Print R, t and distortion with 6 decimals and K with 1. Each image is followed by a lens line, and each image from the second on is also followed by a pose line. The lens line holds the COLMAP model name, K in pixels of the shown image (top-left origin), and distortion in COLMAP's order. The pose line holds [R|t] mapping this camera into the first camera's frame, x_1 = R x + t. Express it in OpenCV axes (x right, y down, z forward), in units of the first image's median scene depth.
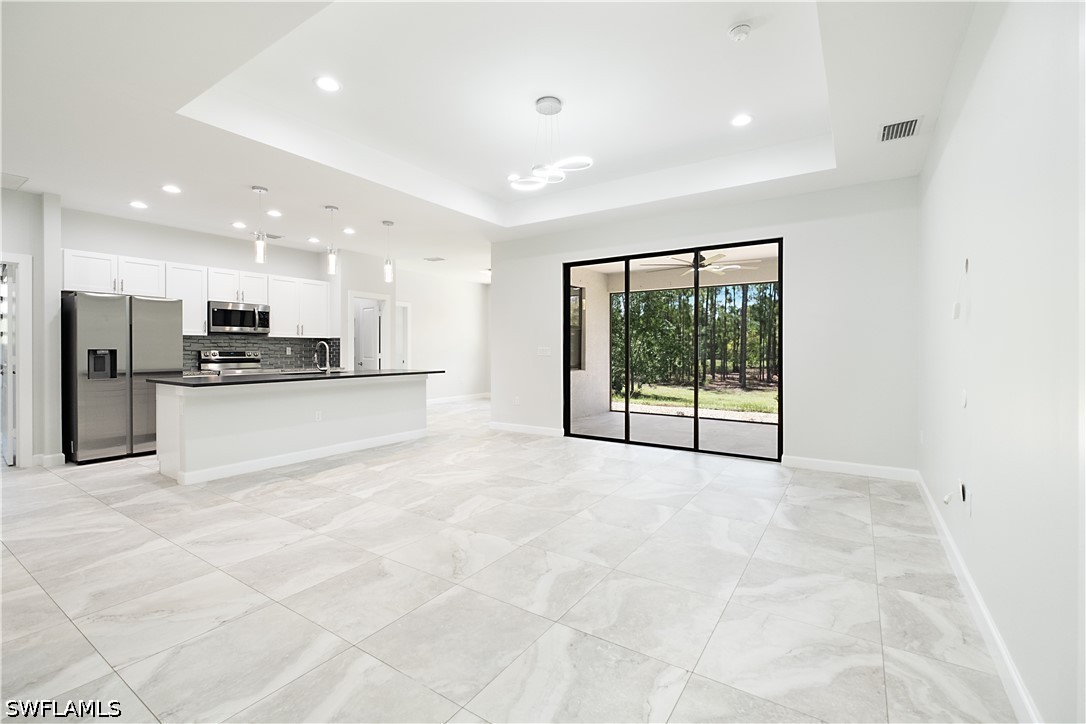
lens RADIAL K [[472.2, 0, 543.3], [0, 472.2, 354.7], [0, 0, 1]] dist [0.003441, -0.003503]
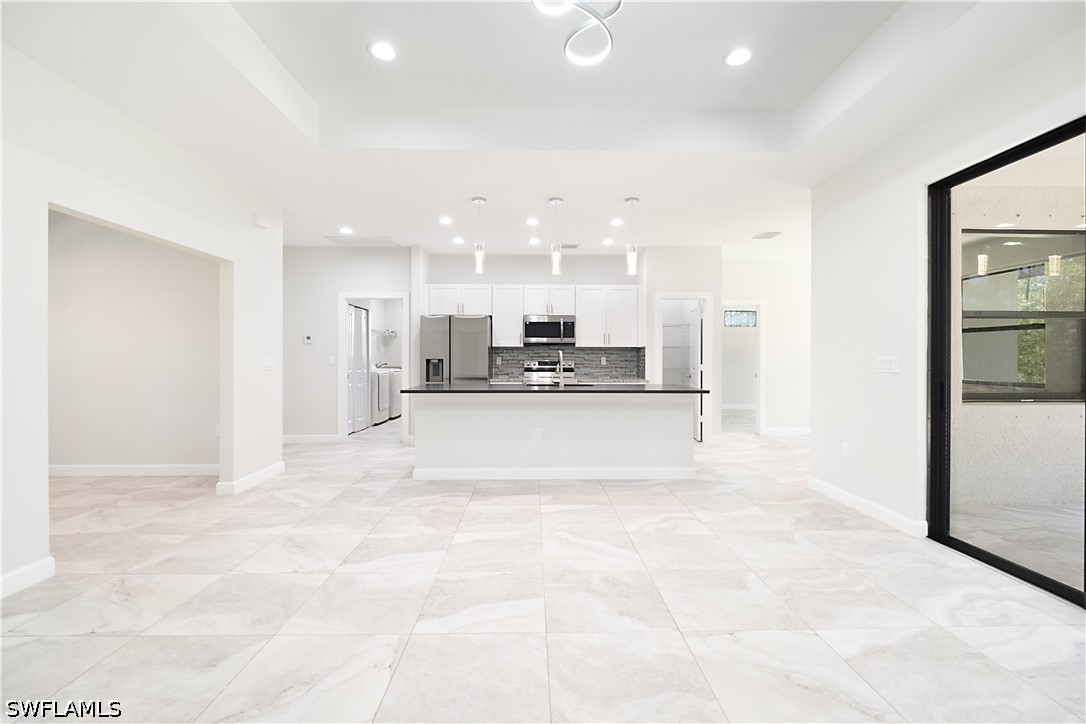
lens RADIAL K [[472.2, 0, 543.3], [0, 472.2, 363.0], [0, 0, 1]] dist [0.003441, -0.003503]
pose [[0.568731, 0.010343, -0.822458, 0.383725], [-0.011886, 0.999920, 0.004356, -0.012397], [0.822438, 0.007299, 0.568808, 0.682089]]
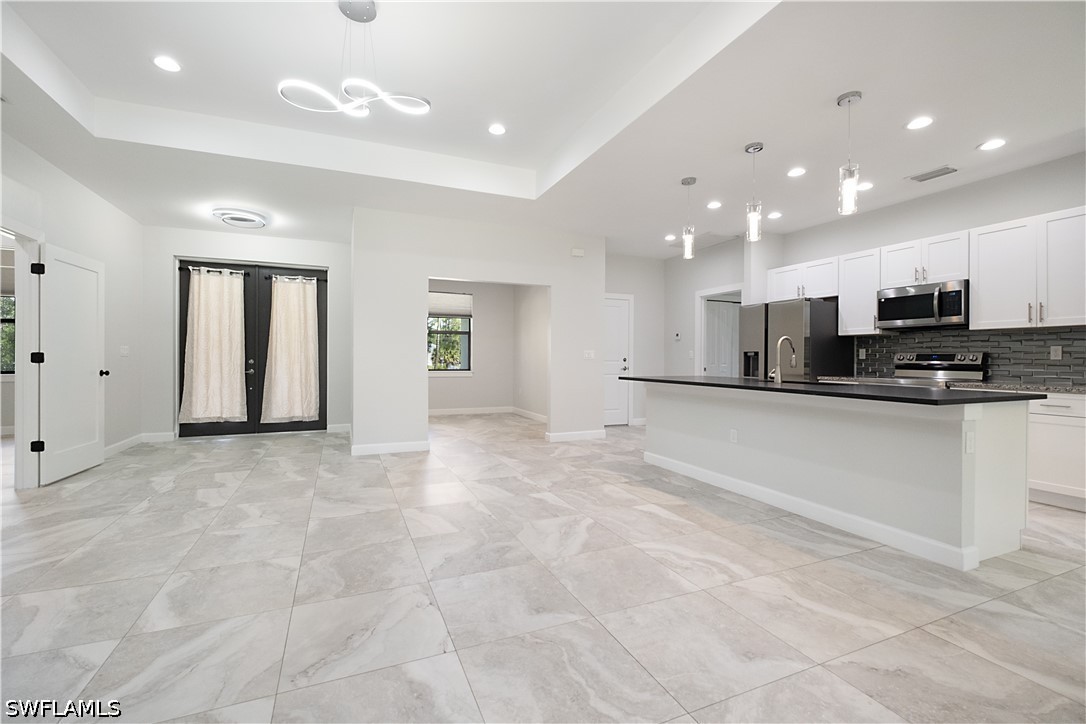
lens RADIAL K [[472.2, 0, 539.8], [0, 472.2, 362.1], [0, 0, 1]] dist [0.003441, -0.003503]
pose [[-0.554137, 0.004197, -0.832415, 0.454137], [-0.015139, 0.999771, 0.015119, 0.006131], [0.832288, 0.020980, -0.553947, 1.612342]]
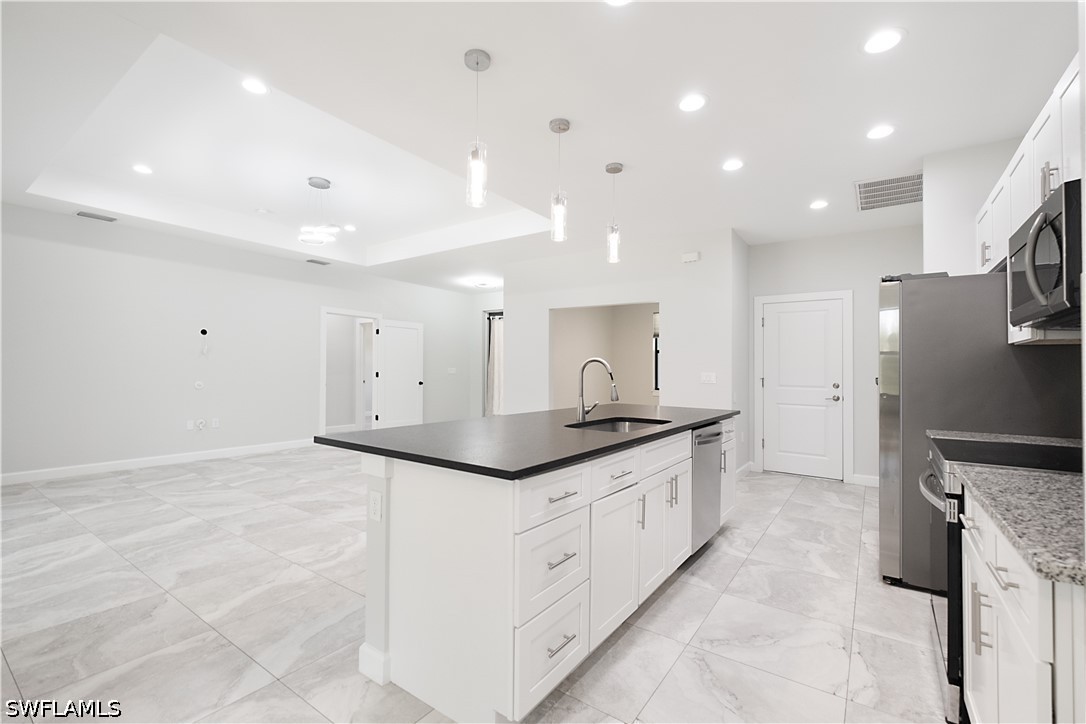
lens RADIAL K [[472.2, 0, 536.0], [0, 472.2, 362.7], [0, 0, 1]] dist [0.003441, -0.003503]
pose [[-0.998994, -0.015182, 0.042201, -0.632457], [-0.015320, 0.999878, -0.002935, -0.030068], [-0.042151, -0.003579, -0.999105, 2.245548]]
